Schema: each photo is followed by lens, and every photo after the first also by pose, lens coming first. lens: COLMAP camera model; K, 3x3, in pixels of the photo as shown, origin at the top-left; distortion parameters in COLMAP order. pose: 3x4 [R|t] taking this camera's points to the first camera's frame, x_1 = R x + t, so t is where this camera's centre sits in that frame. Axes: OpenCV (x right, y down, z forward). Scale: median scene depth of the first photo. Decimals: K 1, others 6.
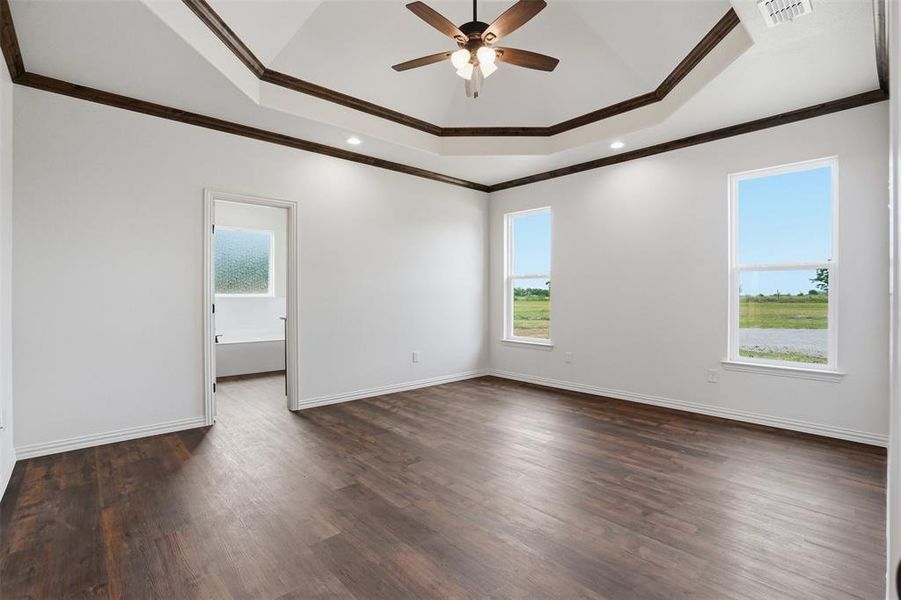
lens RADIAL K [[417.0, 0, 450.5], [0, 417.0, 300.0], [0, 0, 1]] dist [-0.058666, 0.021474]
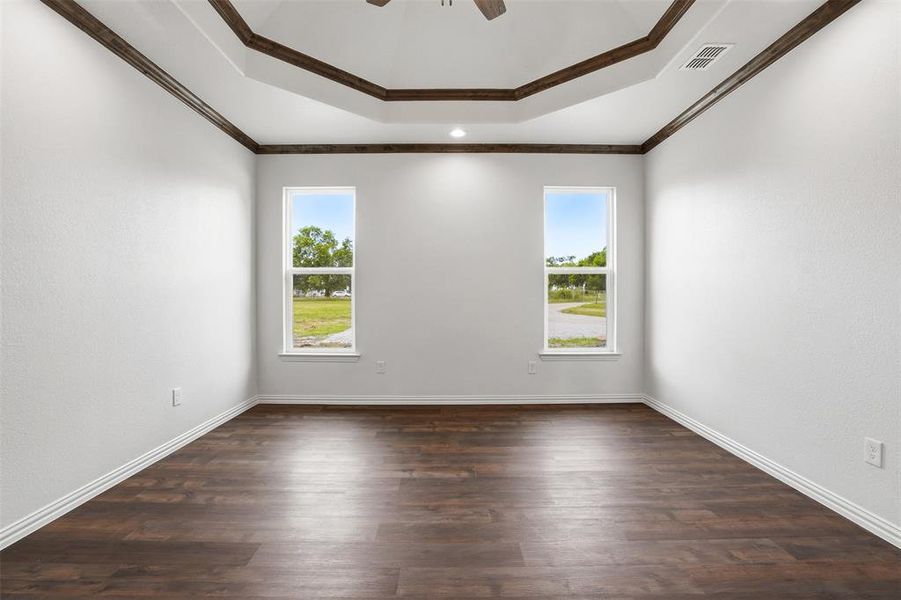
lens RADIAL K [[428.5, 0, 450.5], [0, 428.5, 300.0], [0, 0, 1]] dist [-0.055279, 0.040246]
pose [[0.675766, -0.013065, 0.737000, -0.320519], [0.011083, 0.999910, 0.007564, -0.006402], [-0.737033, 0.003057, 0.675850, 0.358279]]
